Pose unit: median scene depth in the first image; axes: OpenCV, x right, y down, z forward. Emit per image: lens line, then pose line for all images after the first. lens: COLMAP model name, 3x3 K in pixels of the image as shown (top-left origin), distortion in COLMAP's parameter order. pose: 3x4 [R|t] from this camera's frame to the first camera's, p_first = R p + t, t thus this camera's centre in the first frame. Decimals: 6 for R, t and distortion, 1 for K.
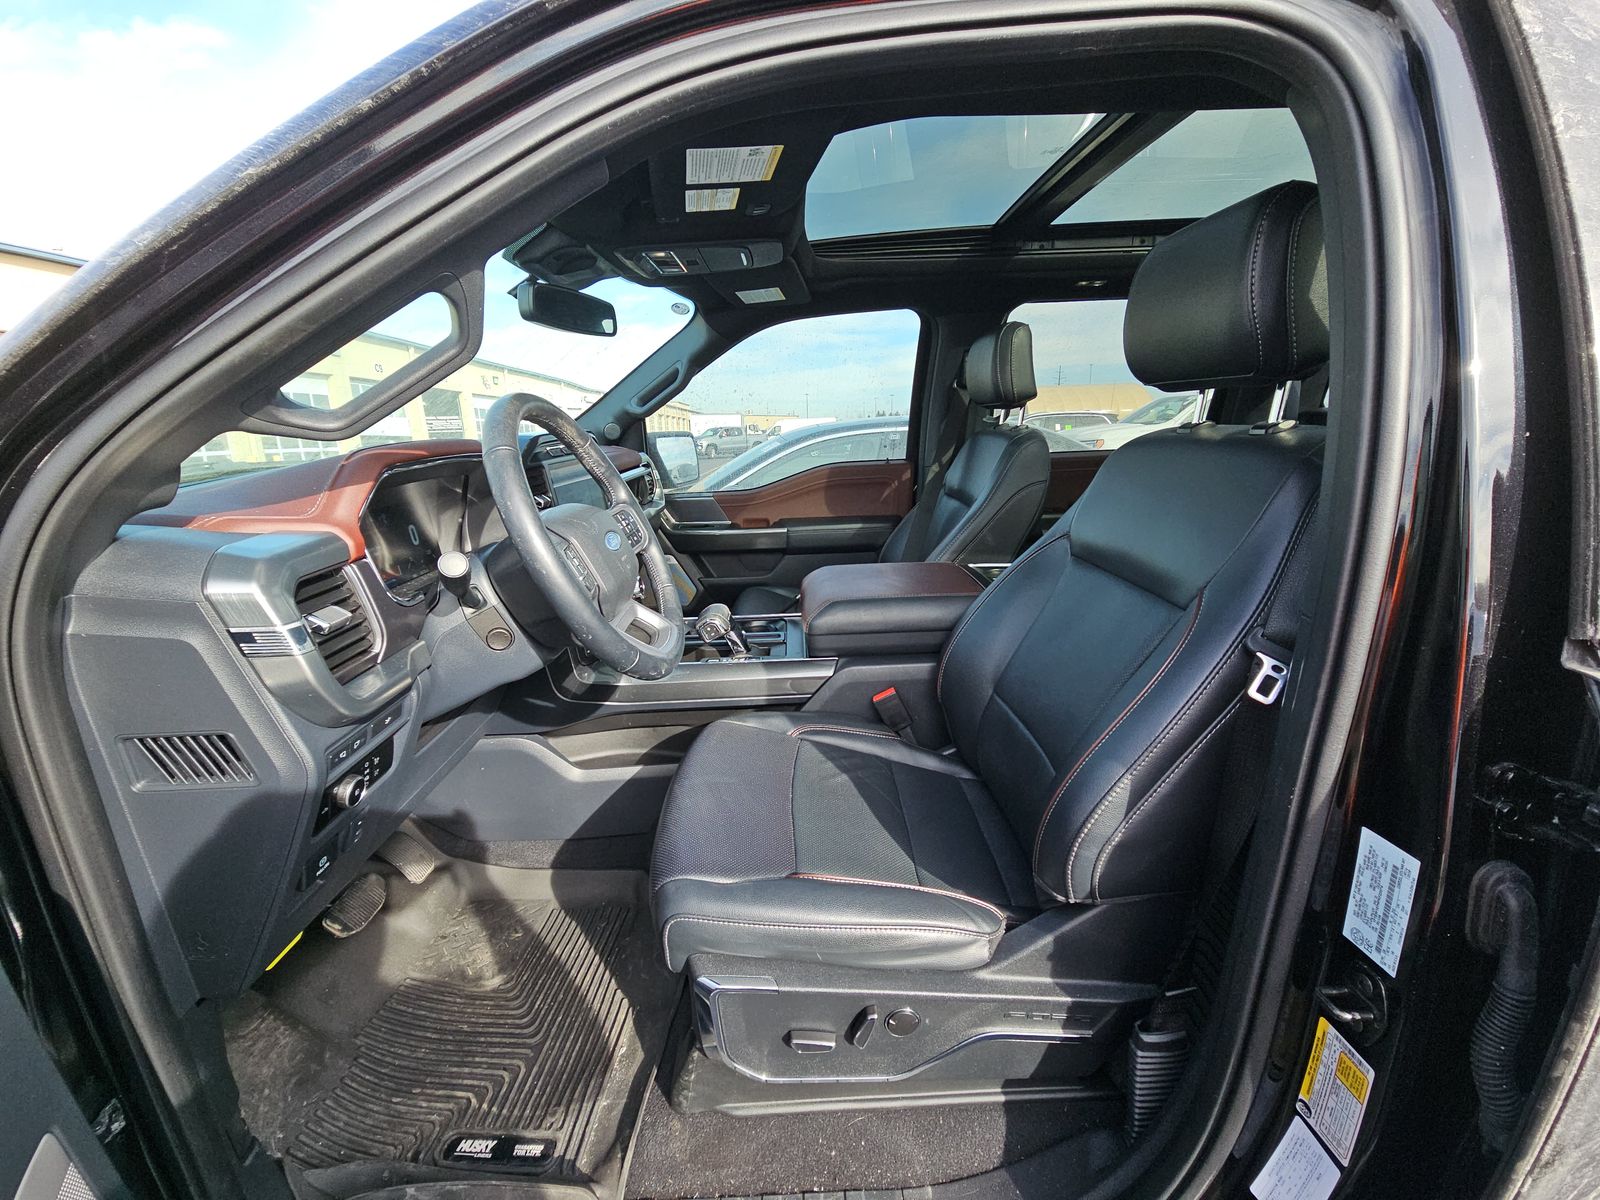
lens RADIAL K [[647.1, 0, 804.0], [0, 647.1, 601.3], [0, 0, 1]] dist [-0.001322, -0.004621]
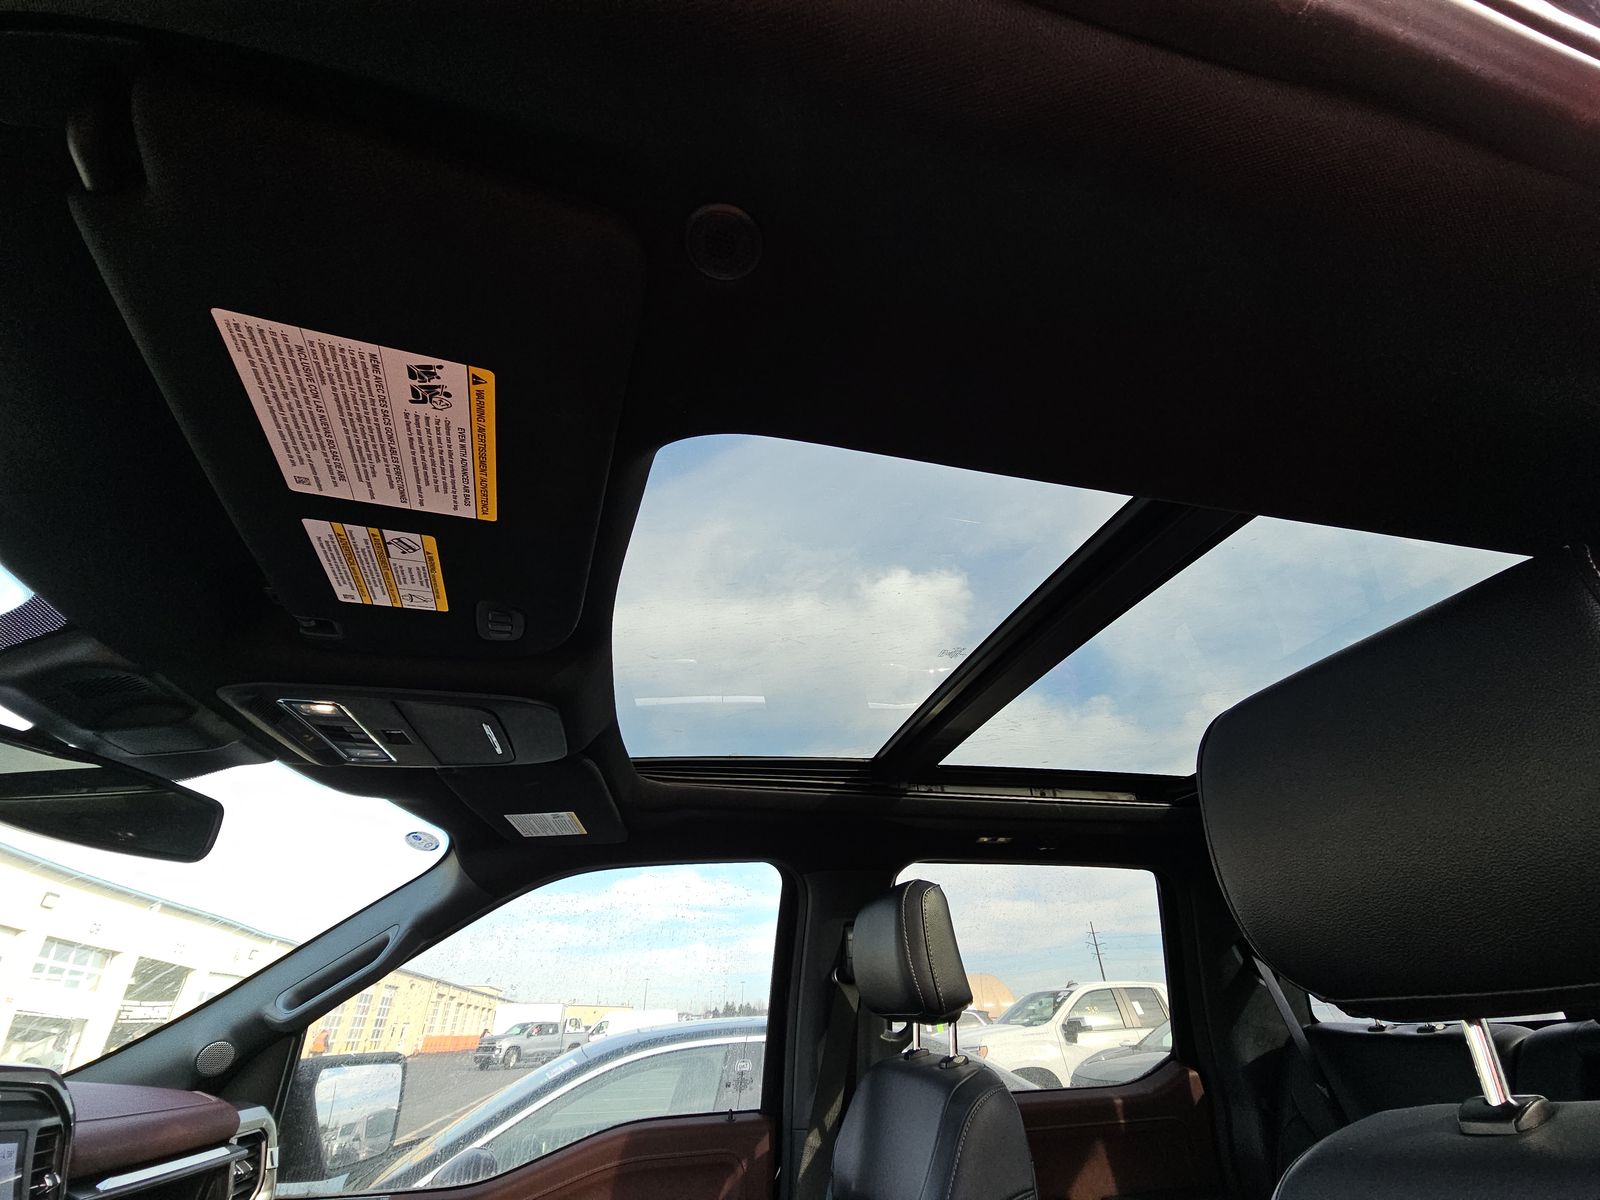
lens RADIAL K [[647.1, 0, 806.5], [0, 647.1, 596.3], [0, 0, 1]] dist [-0.001322, -0.004621]
pose [[0.977194, 0.120426, 0.174901, 0.042126], [0.051122, 0.666008, -0.744191, -0.103303], [-0.206105, 0.736160, 0.644662, 0.293443]]
